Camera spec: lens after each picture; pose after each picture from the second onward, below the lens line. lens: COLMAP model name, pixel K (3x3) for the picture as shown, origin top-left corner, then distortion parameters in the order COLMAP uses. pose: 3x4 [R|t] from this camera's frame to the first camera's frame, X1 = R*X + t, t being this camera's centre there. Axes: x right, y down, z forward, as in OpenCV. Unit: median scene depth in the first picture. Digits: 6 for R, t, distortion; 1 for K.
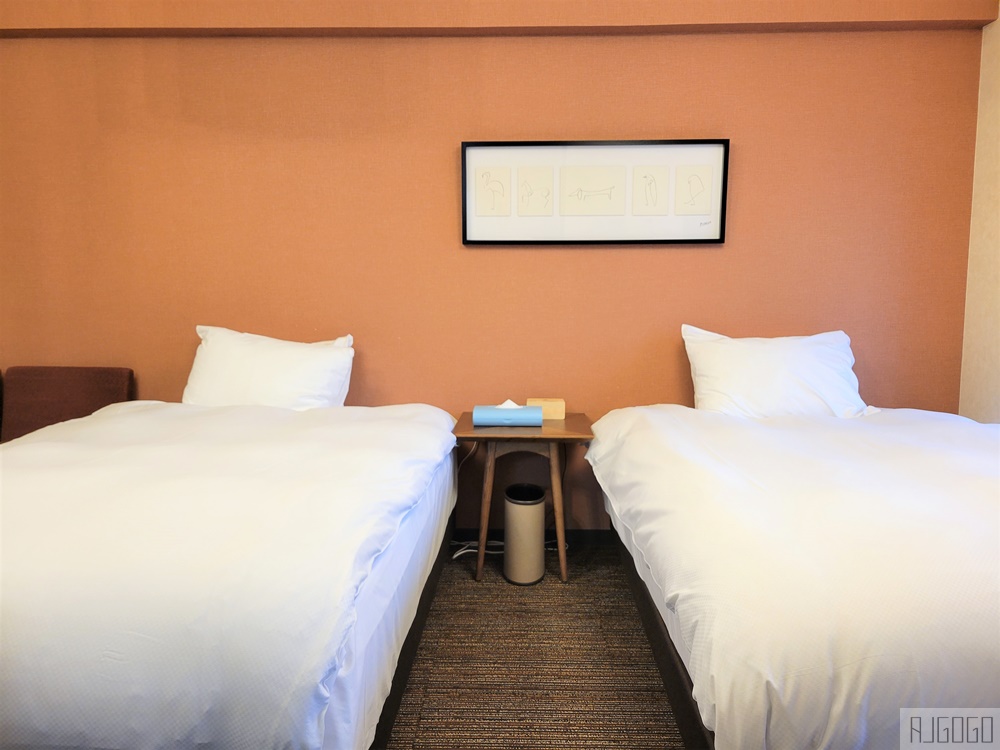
lens RADIAL K [[770.8, 0, 500.0], [0, 770.8, 375.0], [0, 0, 1]] dist [0.033292, -0.010872]
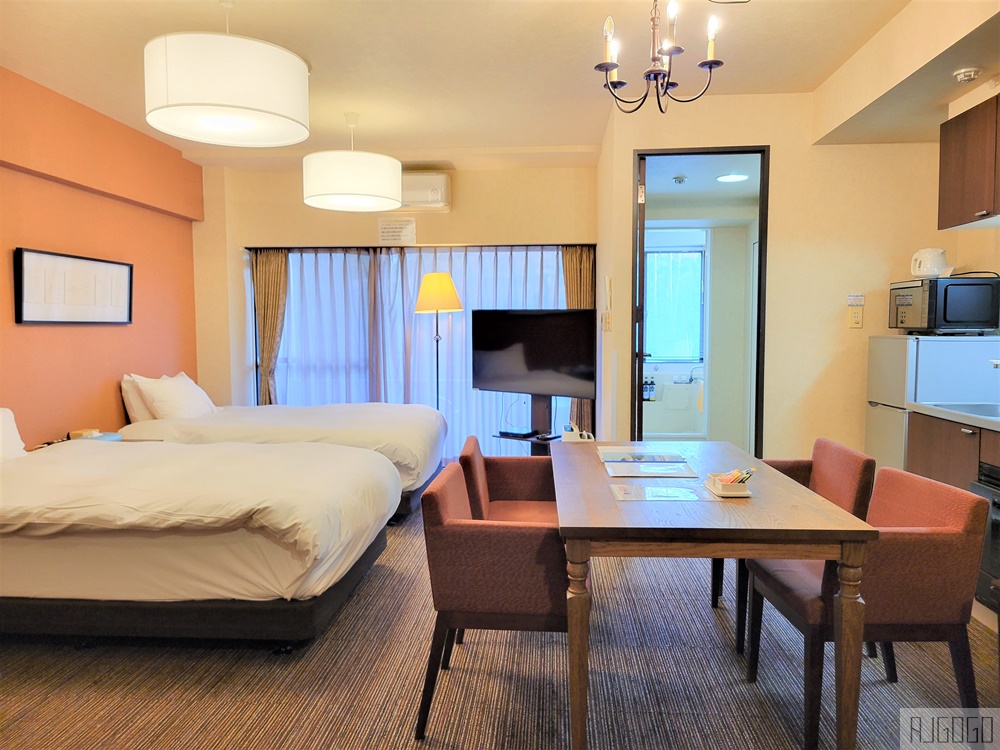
lens RADIAL K [[770.8, 0, 500.0], [0, 770.8, 375.0], [0, 0, 1]] dist [0.033292, -0.010872]
pose [[0.039860, -0.061768, 0.997294, -1.346371], [0.130345, 0.989880, 0.056099, -0.052571], [-0.990667, 0.127756, 0.047508, 0.149290]]
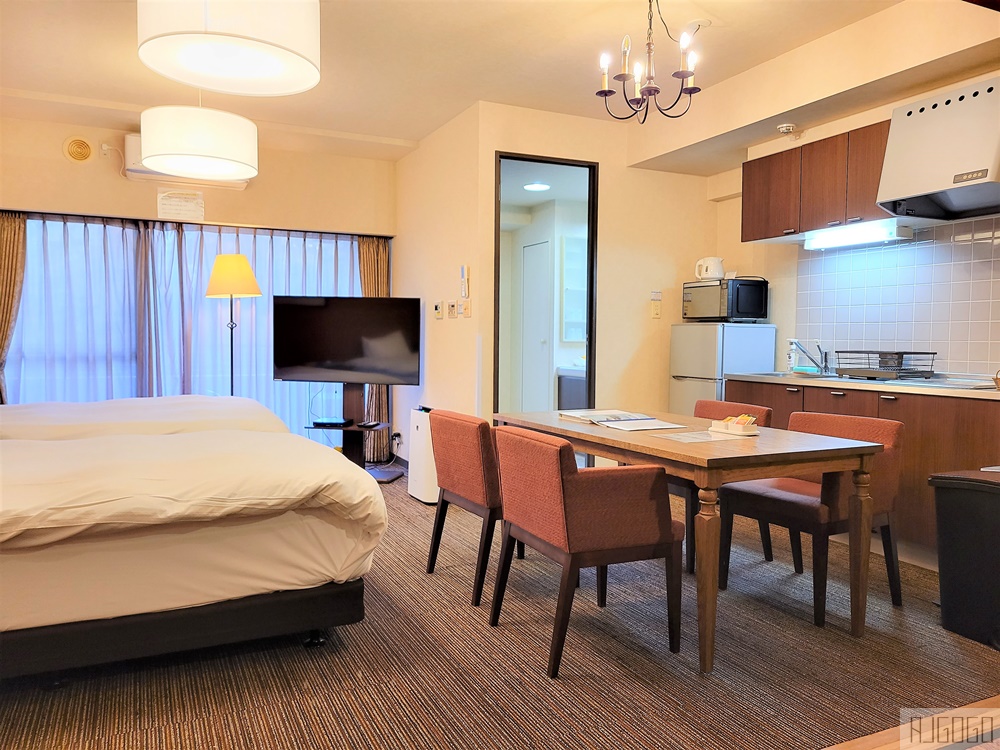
lens RADIAL K [[770.2, 0, 504.4], [0, 770.2, 367.5], [0, 0, 1]] dist [0.035129, -0.007070]
pose [[-0.461305, -0.041099, 0.886289, -1.293195], [0.104161, 0.989510, 0.100101, -0.073001], [-0.881106, 0.138494, -0.452185, 0.665318]]
